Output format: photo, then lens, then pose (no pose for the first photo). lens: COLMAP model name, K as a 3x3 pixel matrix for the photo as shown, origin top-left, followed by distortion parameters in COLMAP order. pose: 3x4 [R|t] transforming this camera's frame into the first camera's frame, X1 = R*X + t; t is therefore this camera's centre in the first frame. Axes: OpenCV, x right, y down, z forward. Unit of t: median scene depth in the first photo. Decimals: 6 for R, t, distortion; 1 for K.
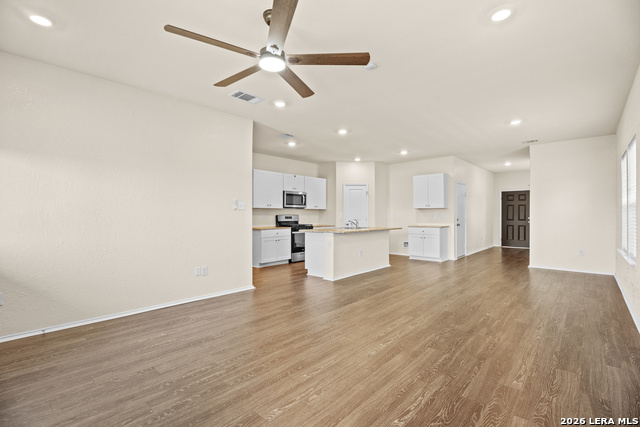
lens RADIAL K [[291.5, 0, 306.5], [0, 291.5, 218.5], [0, 0, 1]] dist [-0.008838, 0.001820]
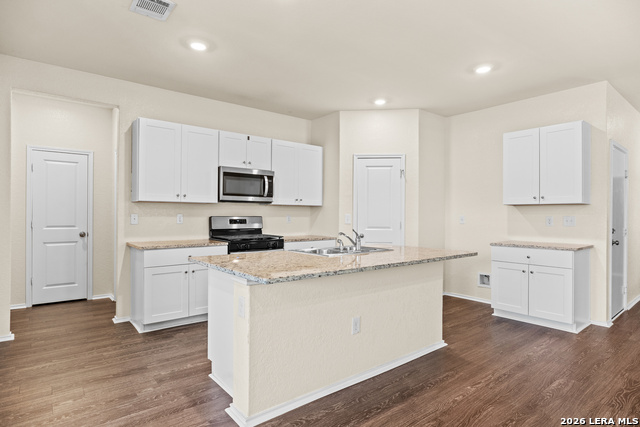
lens RADIAL K [[348.7, 0, 310.7], [0, 348.7, 214.5], [0, 0, 1]] dist [-0.008637, 0.001219]
pose [[0.991749, 0.007834, -0.127954, 0.154377], [-0.009298, 0.999898, -0.010848, -0.010919], [0.127856, 0.011948, 0.991721, 0.469840]]
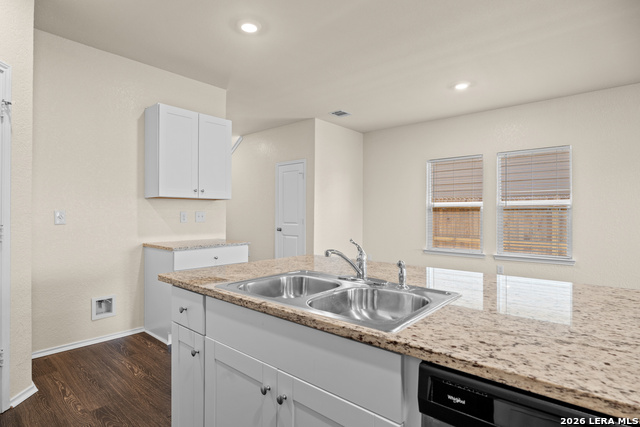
lens RADIAL K [[341.9, 0, 319.3], [0, 341.9, 211.6], [0, 0, 1]] dist [-0.005219, 0.000497]
pose [[-0.052474, 0.008701, 0.998584, -0.057616], [0.007168, 0.999940, -0.008336, -0.012421], [-0.998597, 0.006721, -0.052533, 0.932329]]
